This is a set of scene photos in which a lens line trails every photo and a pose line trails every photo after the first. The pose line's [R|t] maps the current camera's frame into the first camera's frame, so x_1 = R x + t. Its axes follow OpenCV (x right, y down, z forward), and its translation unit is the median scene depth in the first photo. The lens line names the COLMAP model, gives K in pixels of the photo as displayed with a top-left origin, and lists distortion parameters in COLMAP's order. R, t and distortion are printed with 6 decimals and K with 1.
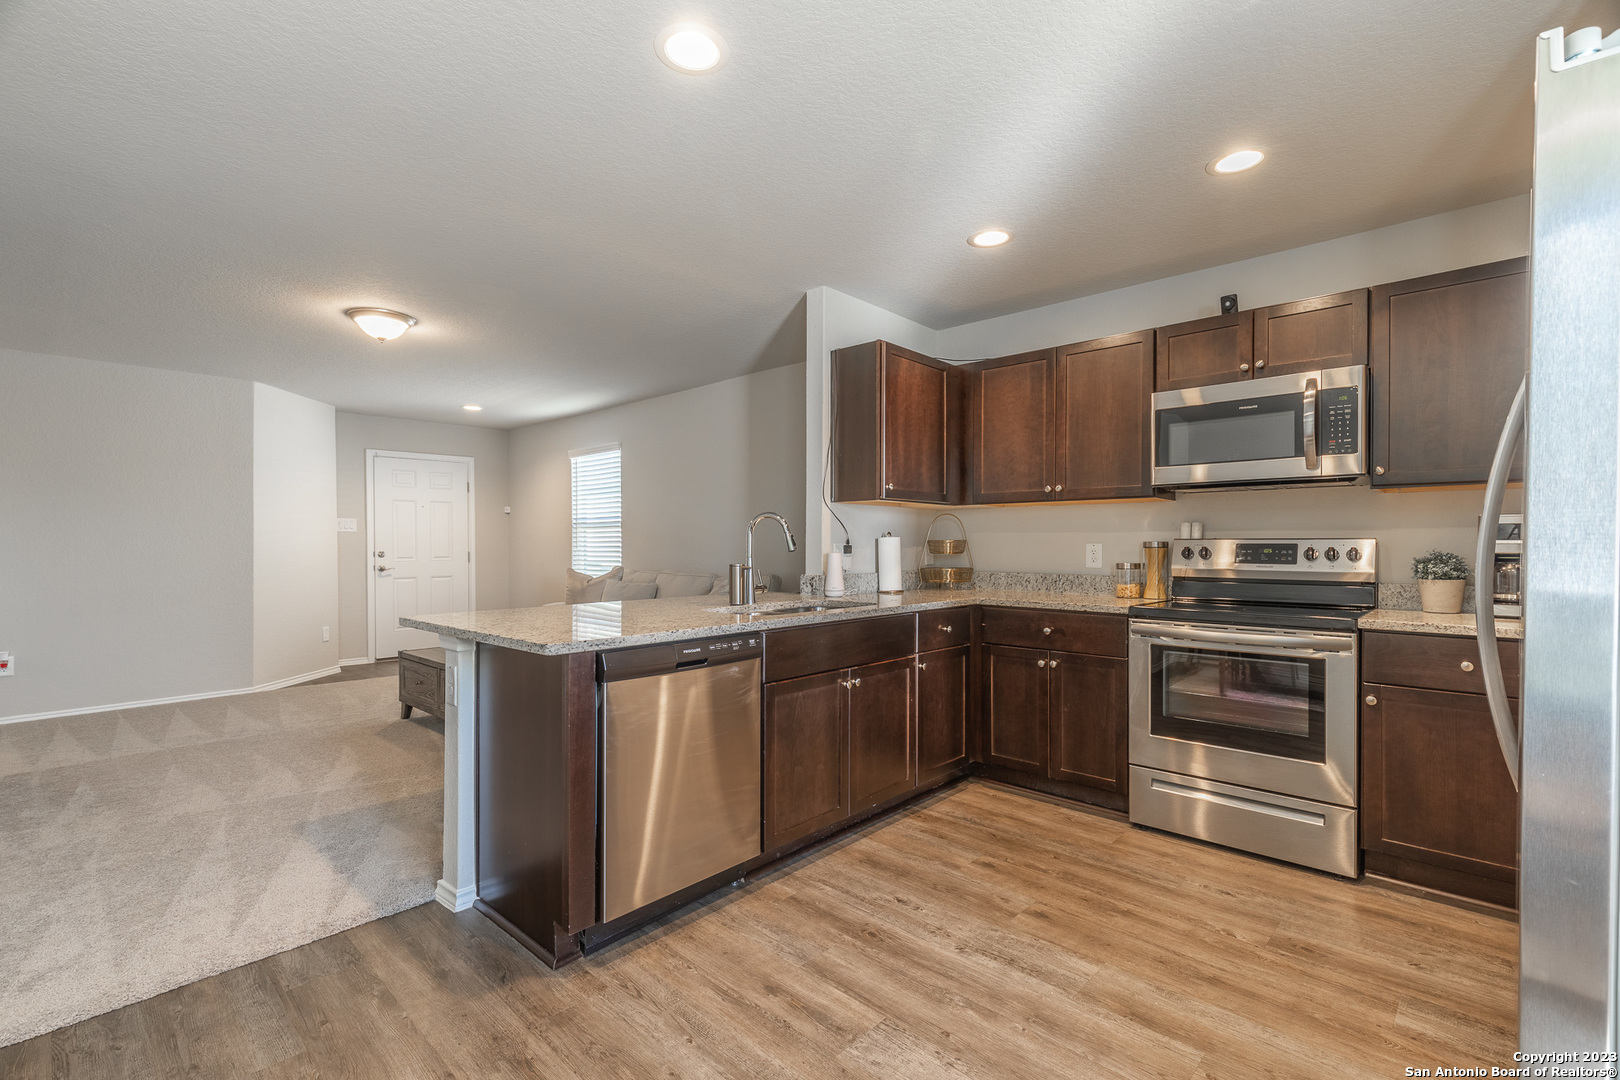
lens RADIAL K [[742.1, 0, 810.7], [0, 742.1, 552.2], [0, 0, 1]] dist [0.002869, 0.000102]
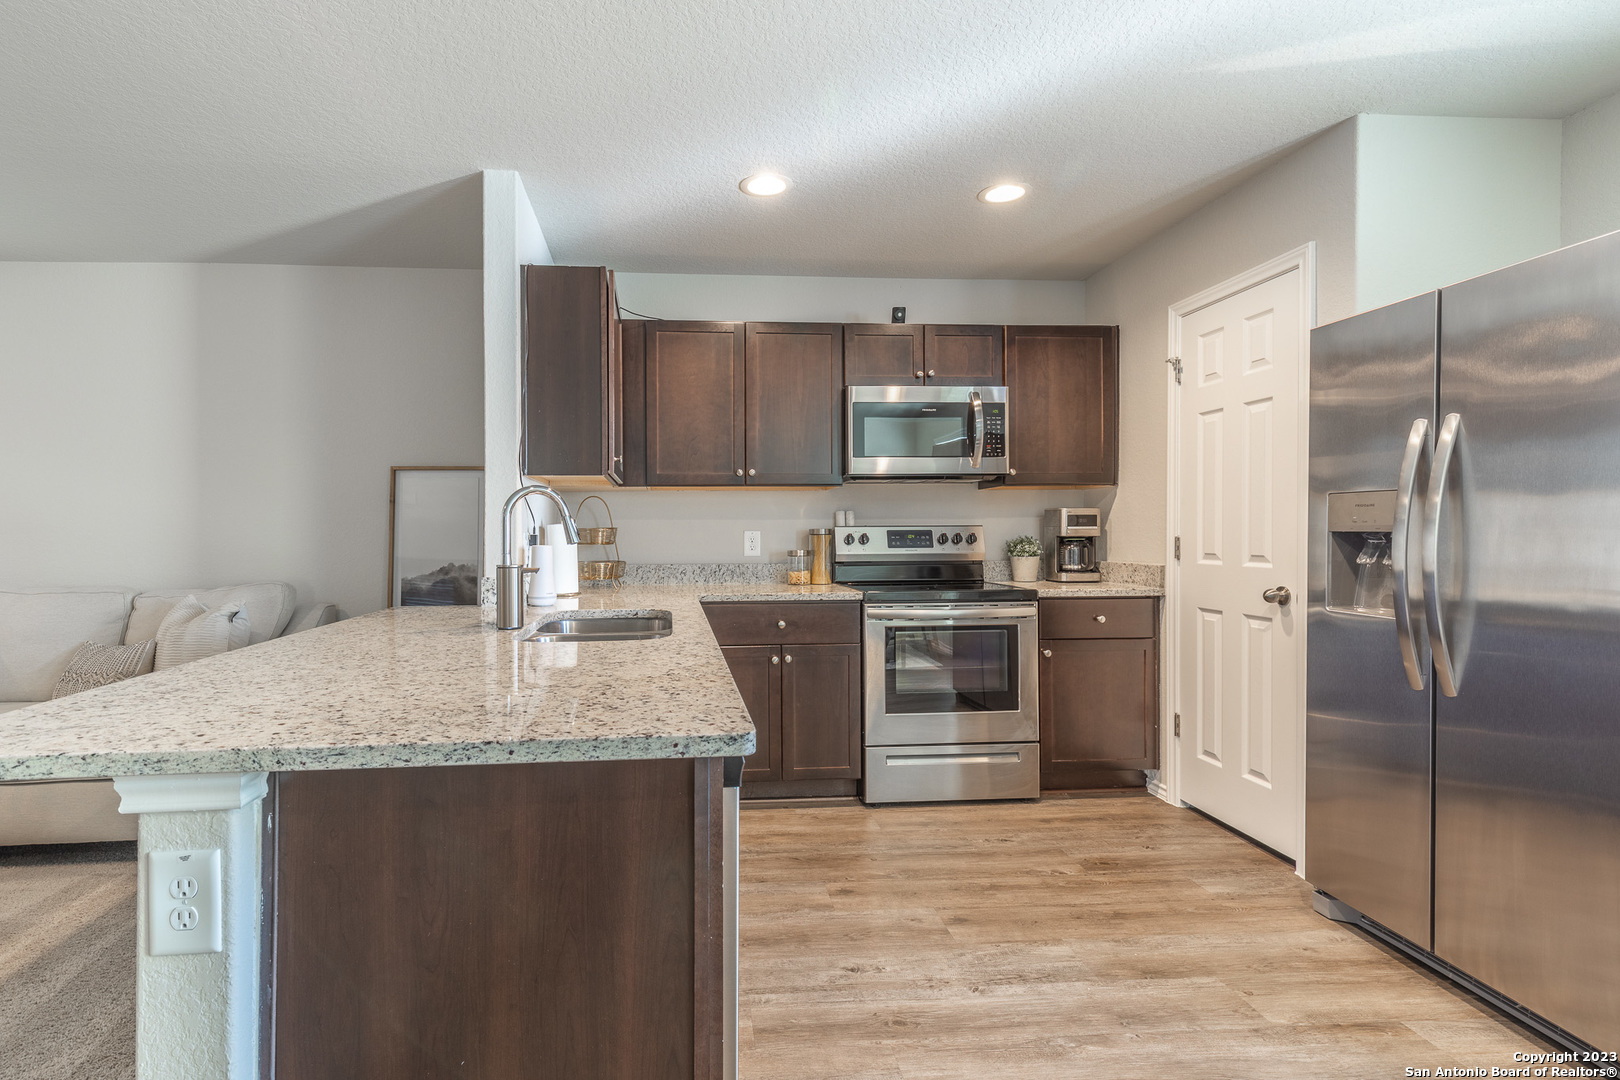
lens RADIAL K [[768.6, 0, 742.6], [0, 768.6, 539.4], [0, 0, 1]] dist [0.004951, 0.000039]
pose [[0.674690, -0.011641, 0.738010, -0.434387], [0.015698, 0.999876, 0.001421, -0.003017], [-0.737935, 0.010626, 0.674789, 0.389068]]
